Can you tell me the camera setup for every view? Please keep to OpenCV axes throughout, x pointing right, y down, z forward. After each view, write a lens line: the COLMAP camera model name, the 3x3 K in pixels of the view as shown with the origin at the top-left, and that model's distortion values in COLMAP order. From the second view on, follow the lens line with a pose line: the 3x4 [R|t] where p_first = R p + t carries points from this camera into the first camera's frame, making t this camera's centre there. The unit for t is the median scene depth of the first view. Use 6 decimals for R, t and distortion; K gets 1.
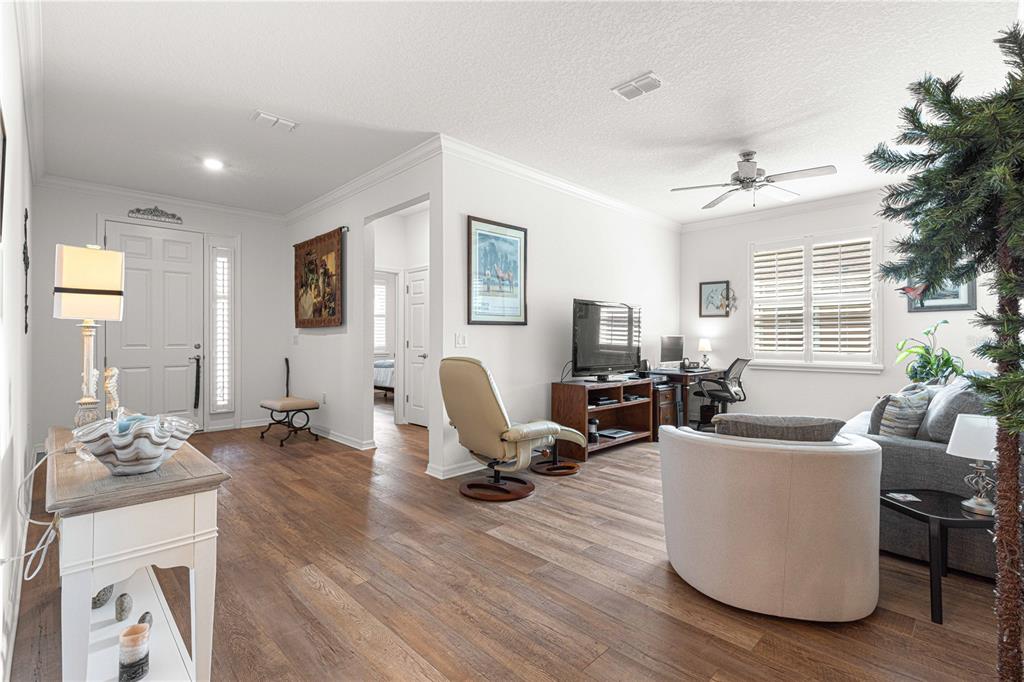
lens RADIAL K [[461.0, 0, 506.7], [0, 461.0, 338.6], [0, 0, 1]] dist [0.003343, 0.000235]
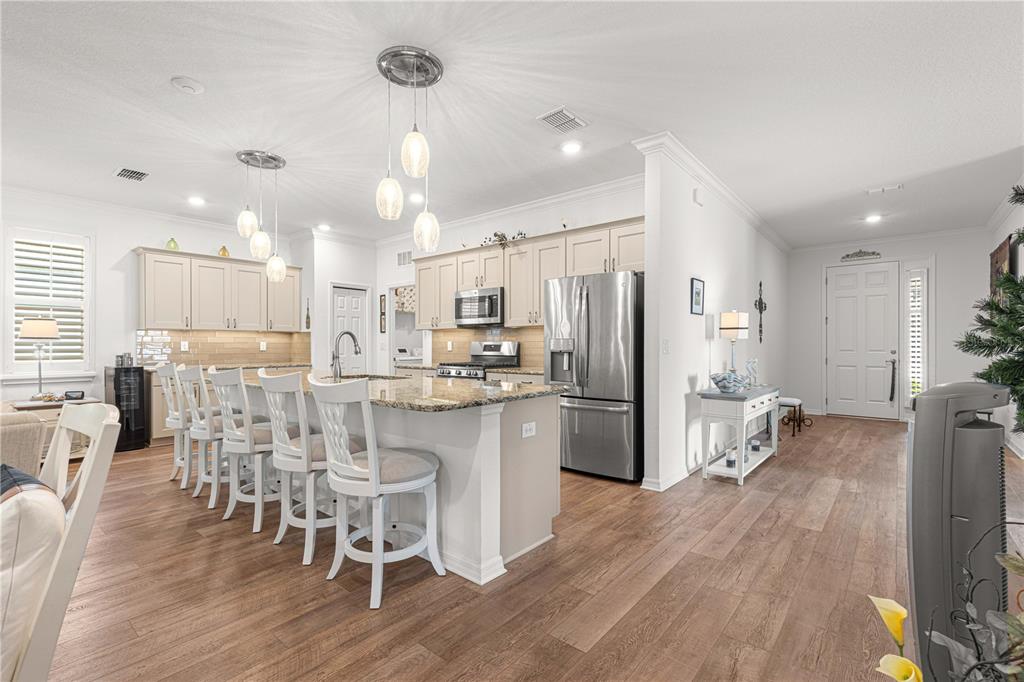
lens RADIAL K [[461.0, 0, 511.4], [0, 461.0, 344.0], [0, 0, 1]] dist [0.003343, 0.000235]
pose [[0.094186, -0.004833, -0.995543, 1.304655], [0.000678, 0.999988, -0.004790, -0.000357], [0.995554, -0.000224, 0.094188, -0.413508]]
